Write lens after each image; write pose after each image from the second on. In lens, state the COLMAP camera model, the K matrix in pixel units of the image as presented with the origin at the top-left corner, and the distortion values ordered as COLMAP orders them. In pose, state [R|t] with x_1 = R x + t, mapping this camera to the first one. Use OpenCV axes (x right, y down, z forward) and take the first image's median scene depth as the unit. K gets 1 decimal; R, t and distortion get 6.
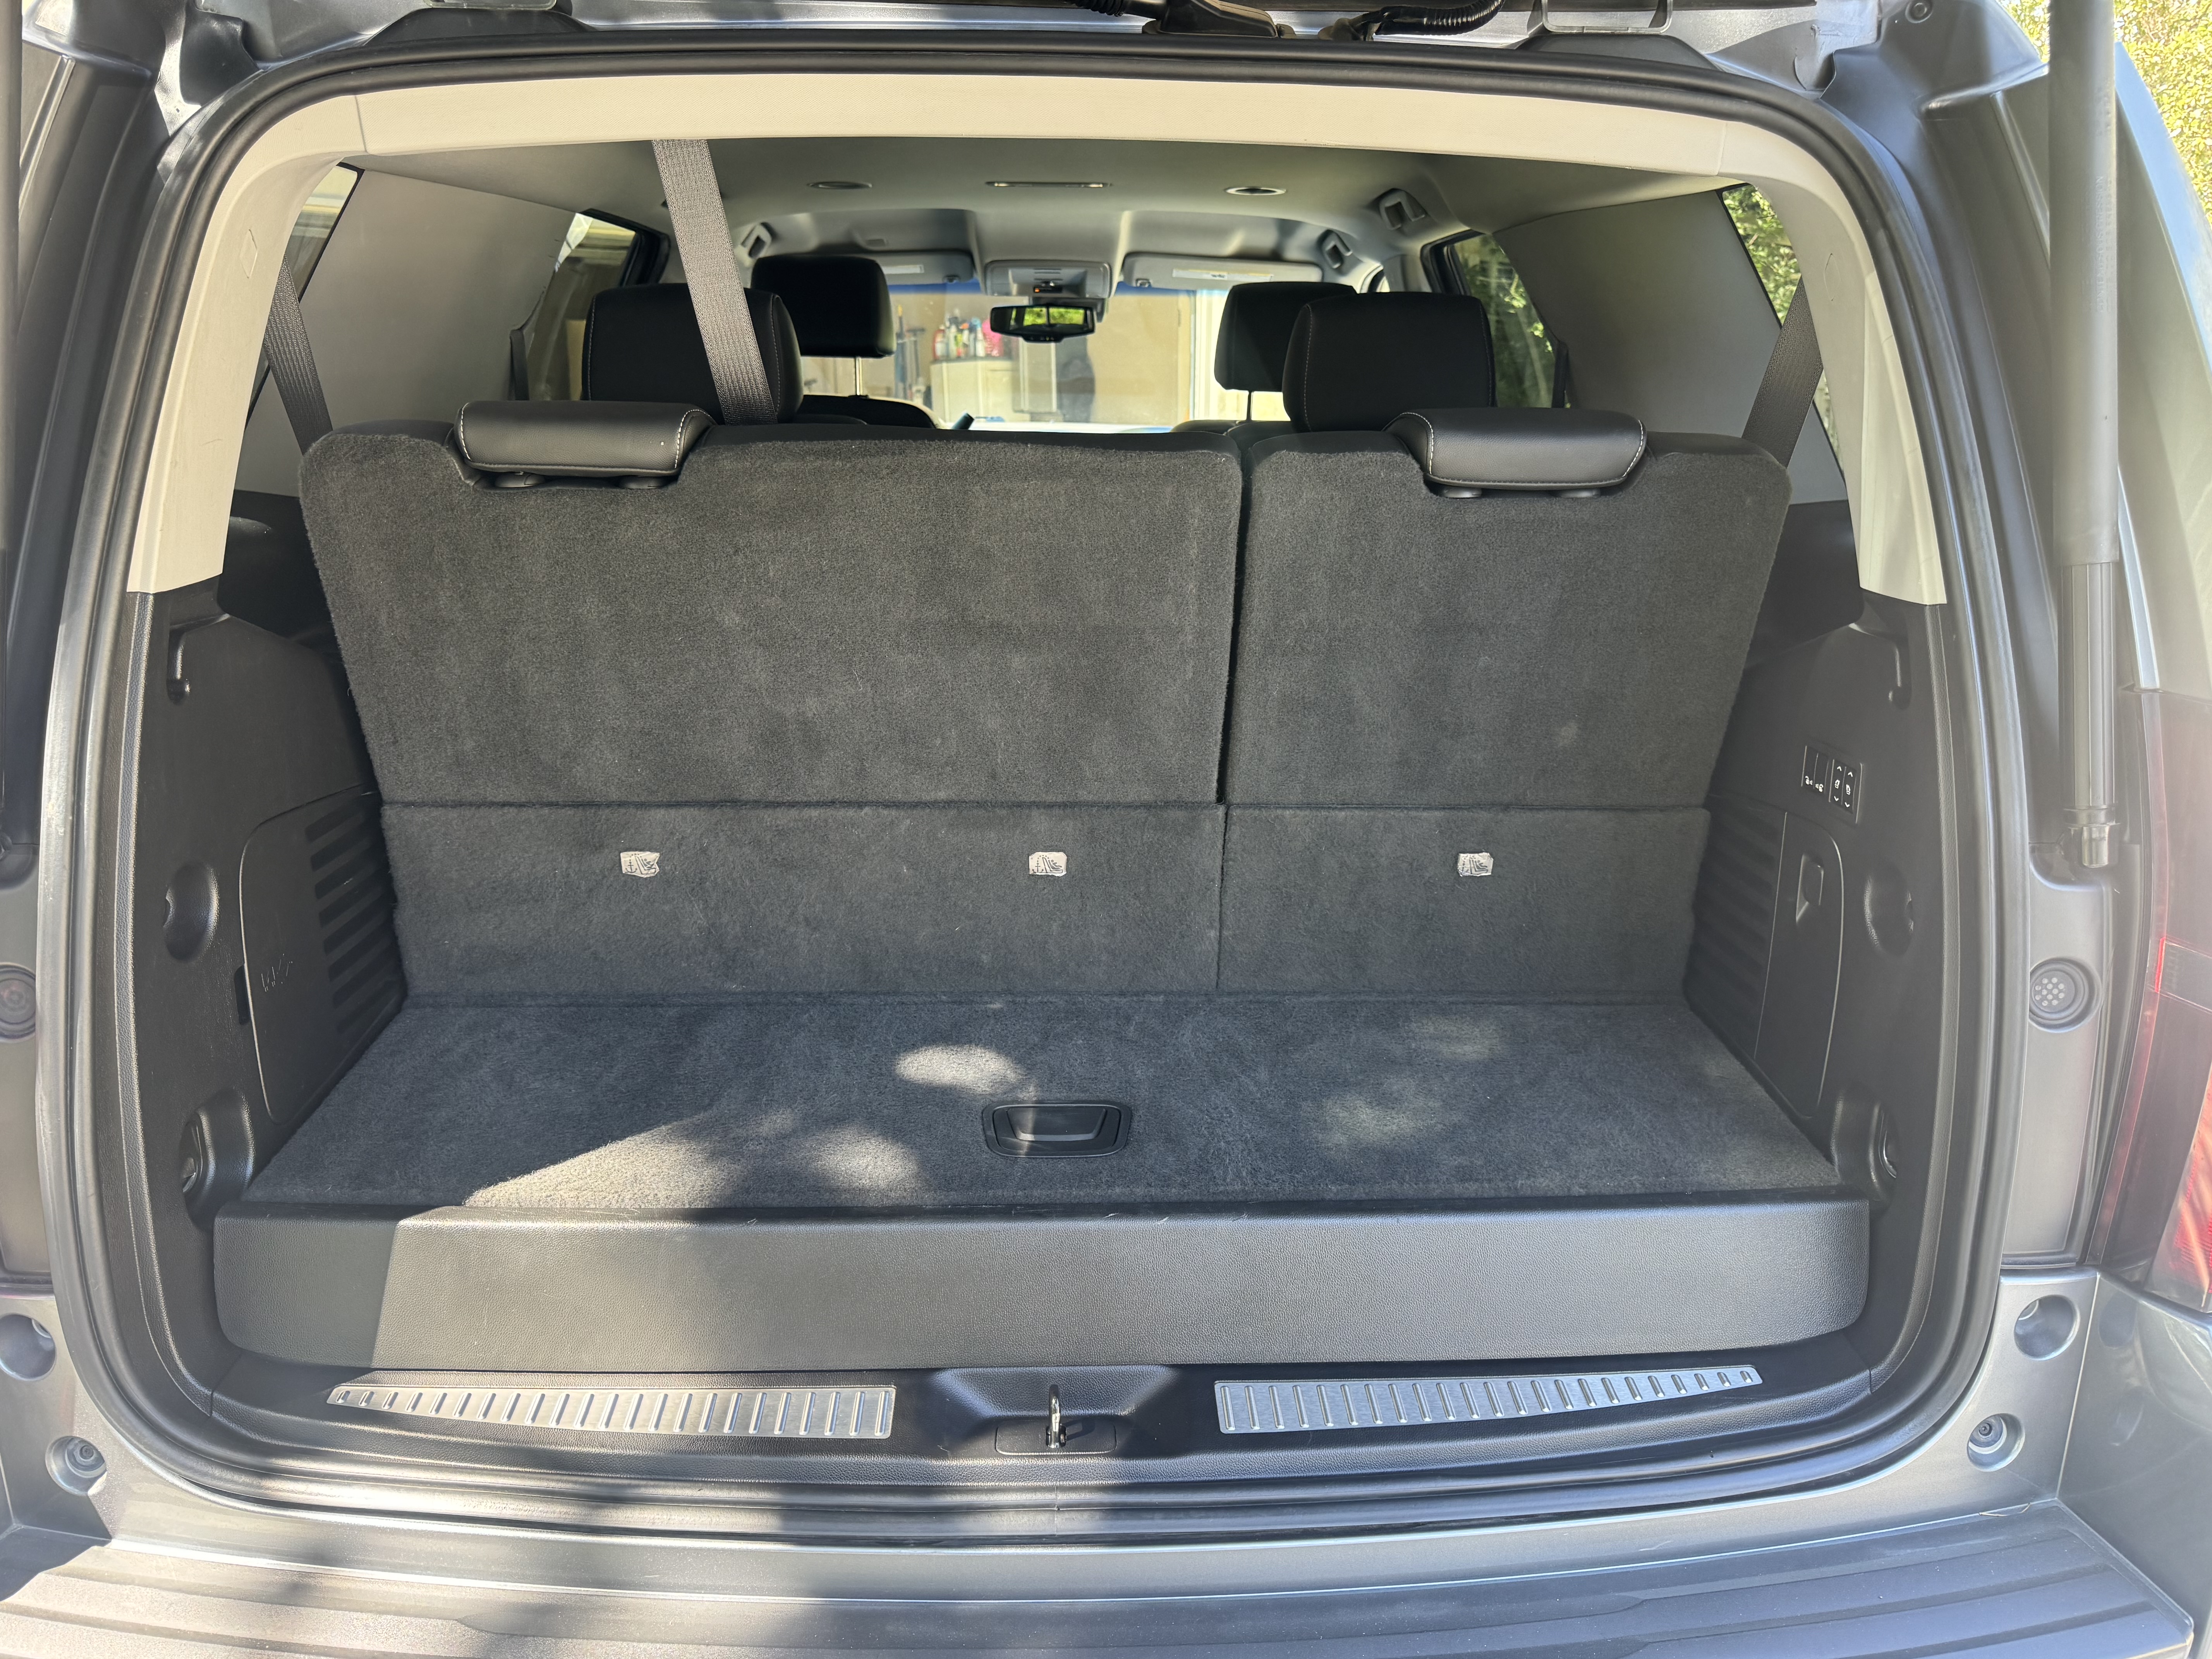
lens RADIAL K [[1518.6, 0, 1152.4], [0, 1518.6, 838.6], [0, 0, 1]] dist [0.002576, 0.000560]
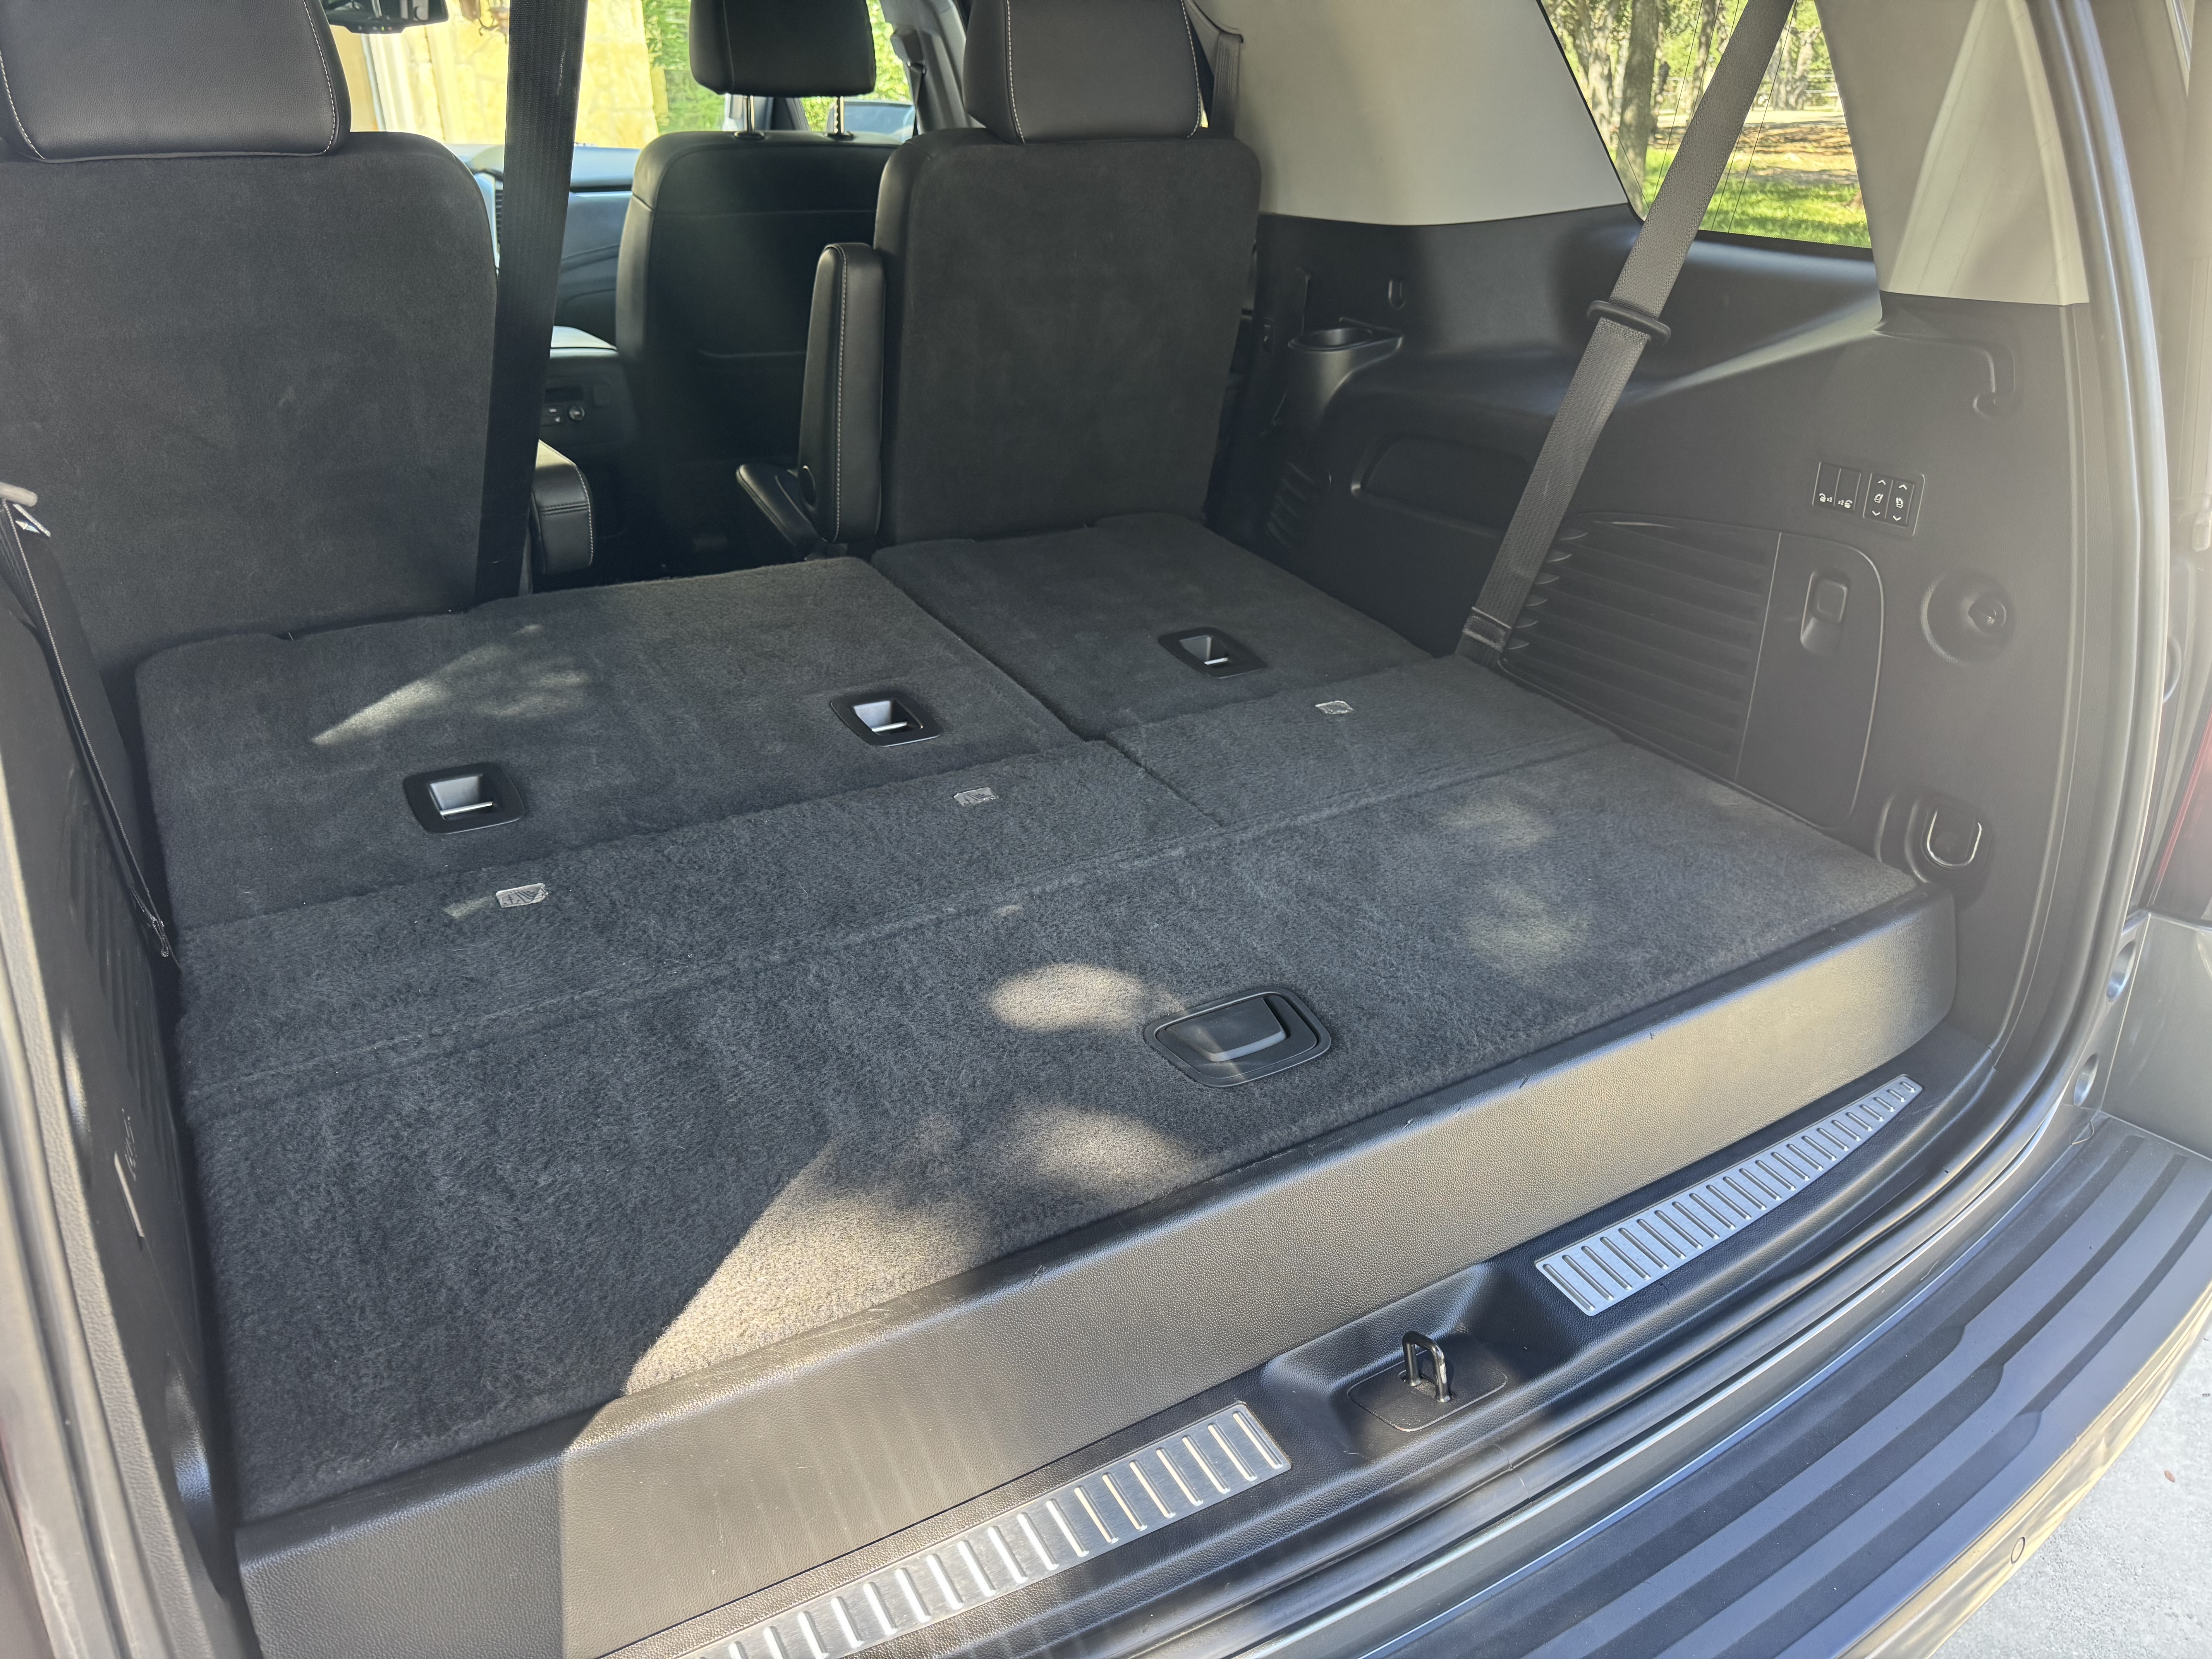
lens RADIAL K [[1574.7, 0, 1106.4], [0, 1574.7, 820.8], [0, 0, 1]] dist [0.009703, 0.001555]
pose [[0.877427, -0.208768, 0.431901, -0.513484], [0.141811, 0.972979, 0.182214, -0.096498], [-0.458271, -0.098631, 0.883323, 0.319863]]
